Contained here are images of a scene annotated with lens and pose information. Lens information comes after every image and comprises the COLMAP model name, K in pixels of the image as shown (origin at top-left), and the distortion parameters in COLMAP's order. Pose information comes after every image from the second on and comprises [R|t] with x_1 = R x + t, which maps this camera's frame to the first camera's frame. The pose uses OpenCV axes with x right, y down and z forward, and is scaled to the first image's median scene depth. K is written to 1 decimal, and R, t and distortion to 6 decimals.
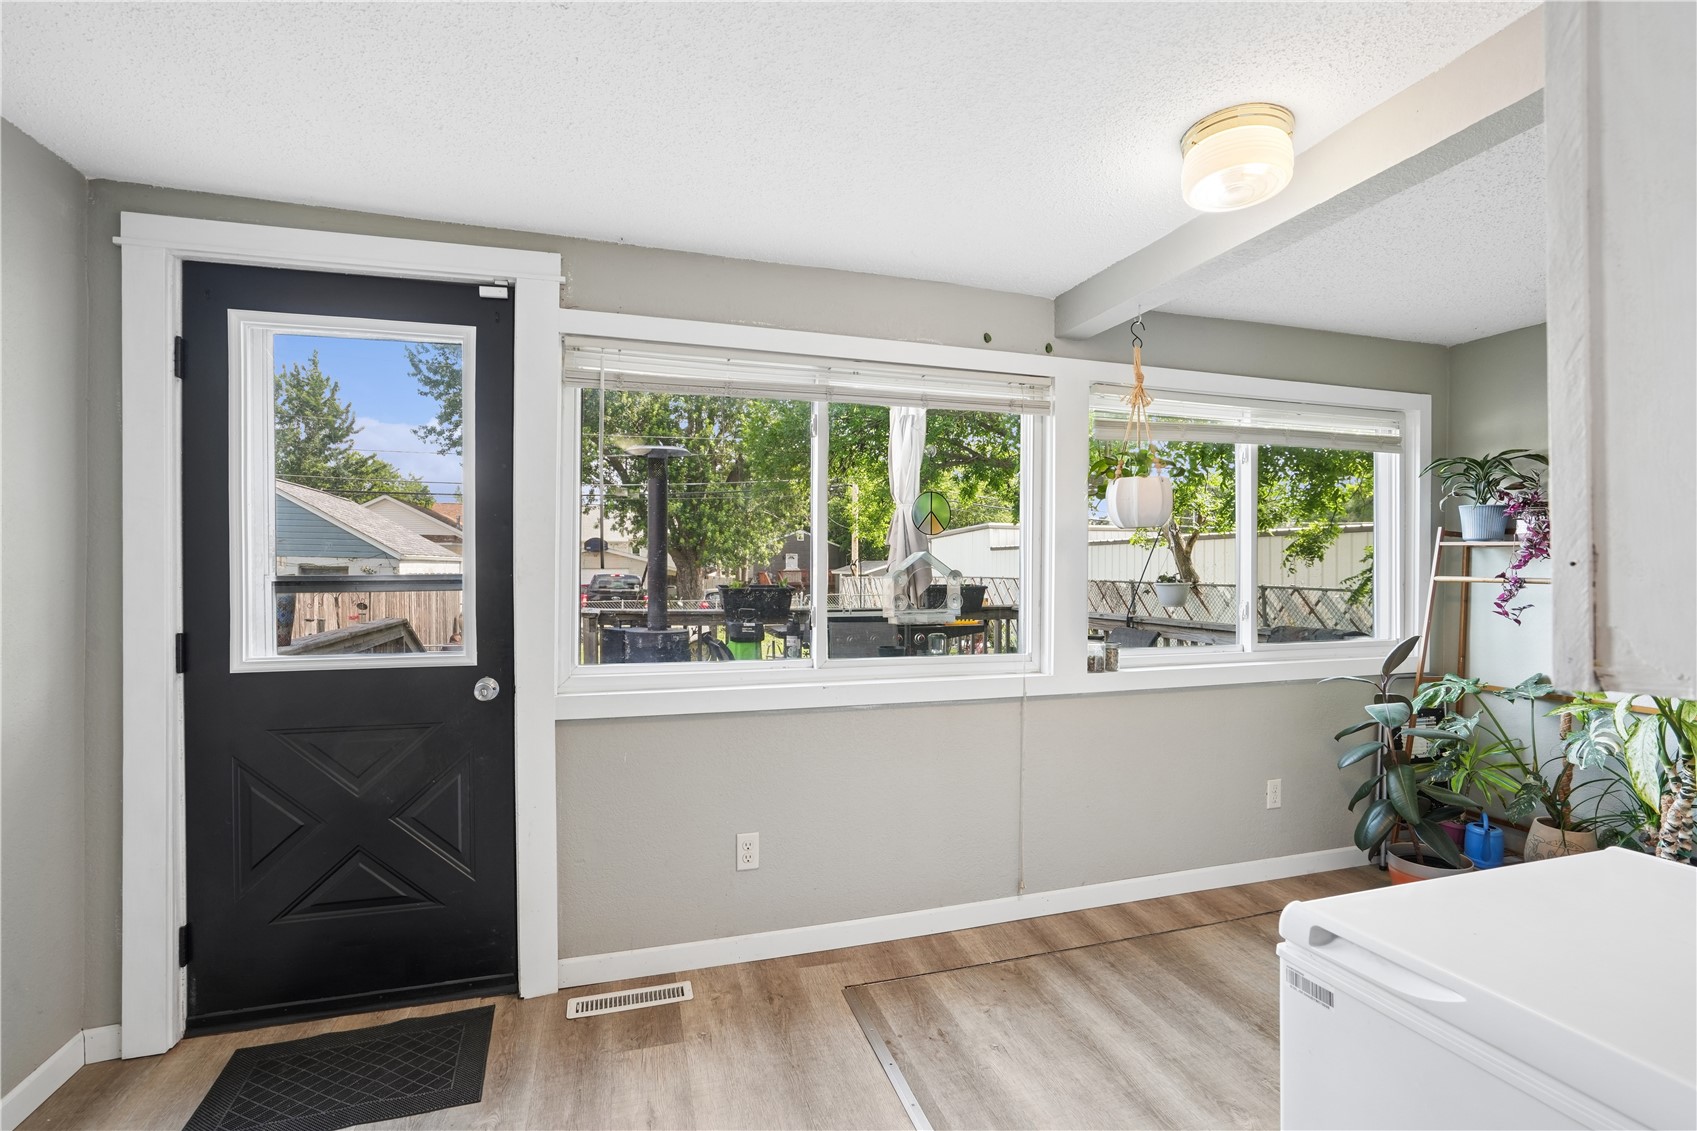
lens RADIAL K [[835.2, 0, 924.0], [0, 835.2, 572.9], [0, 0, 1]] dist [-0.035155, 0.000068]
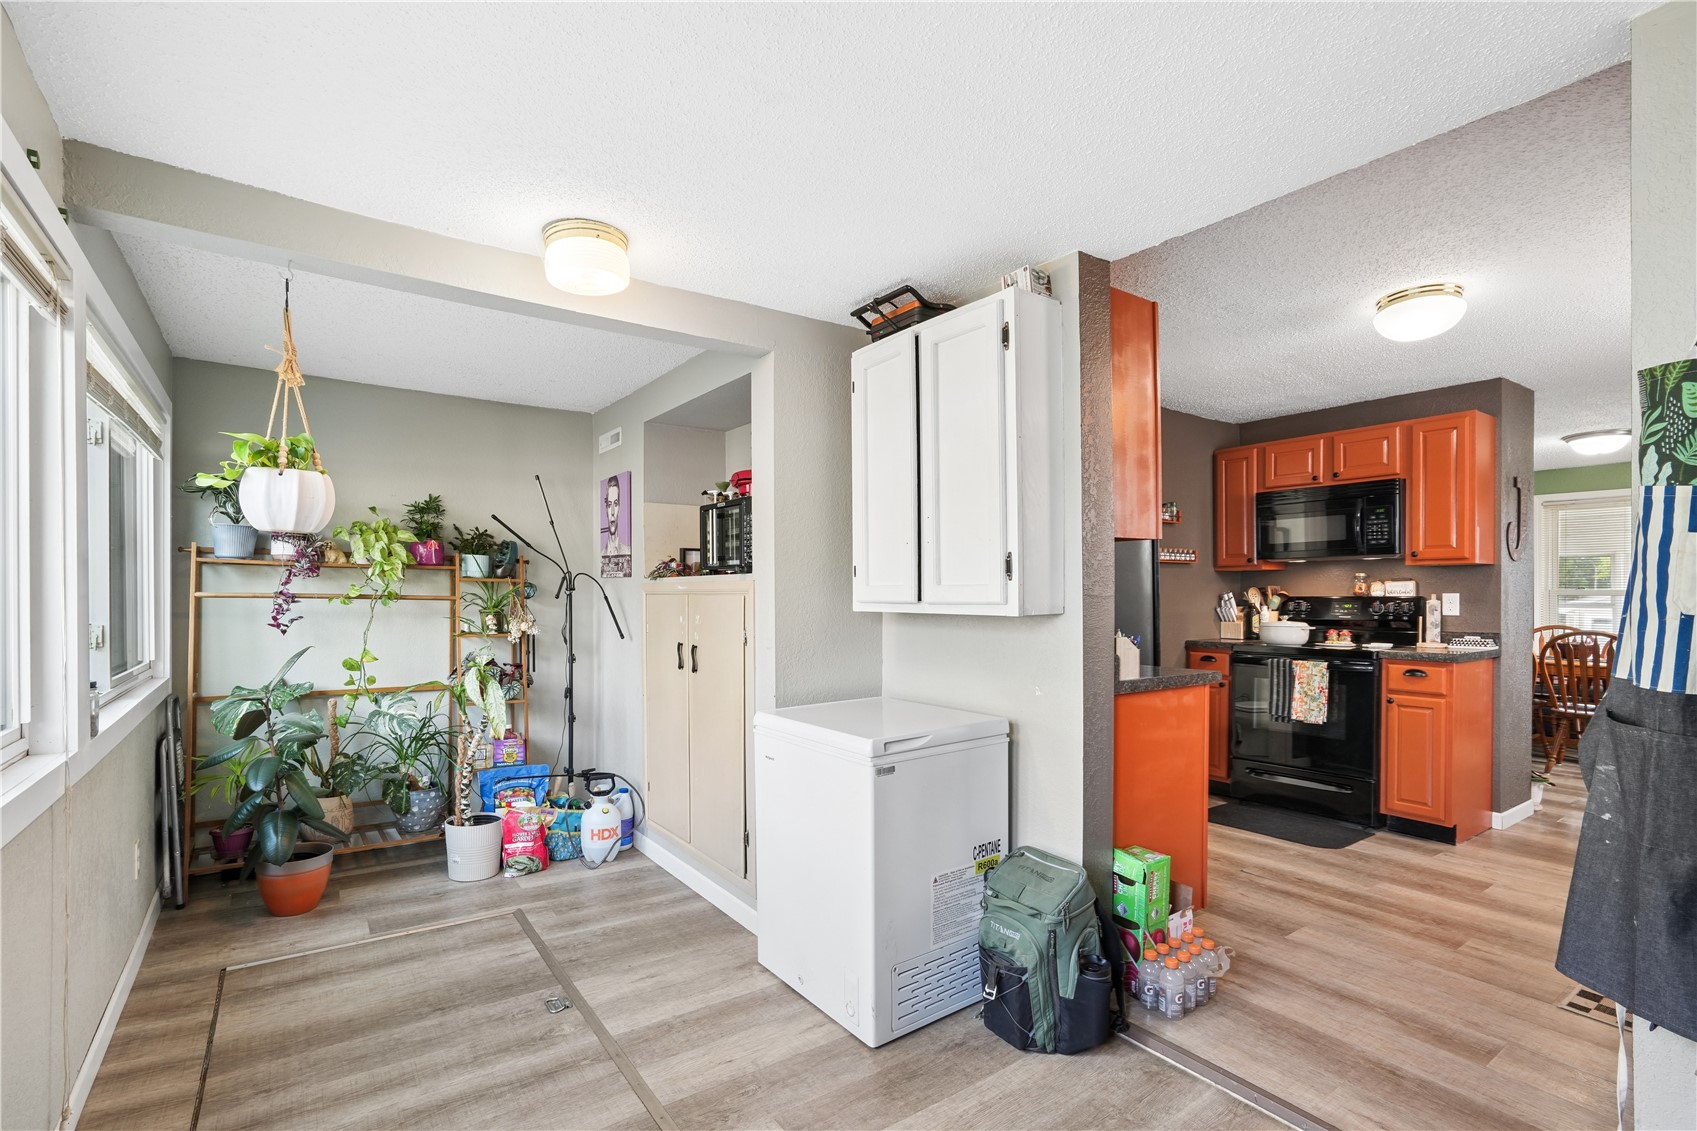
lens RADIAL K [[771.1, 0, 847.3], [0, 771.1, 583.9], [0, 0, 1]] dist [-0.000754, 0.000076]
pose [[-0.280115, 0.000511, 0.959966, -0.538203], [-0.003970, 0.999991, -0.001691, -0.008150], [-0.959958, -0.004285, -0.280111, 0.574270]]
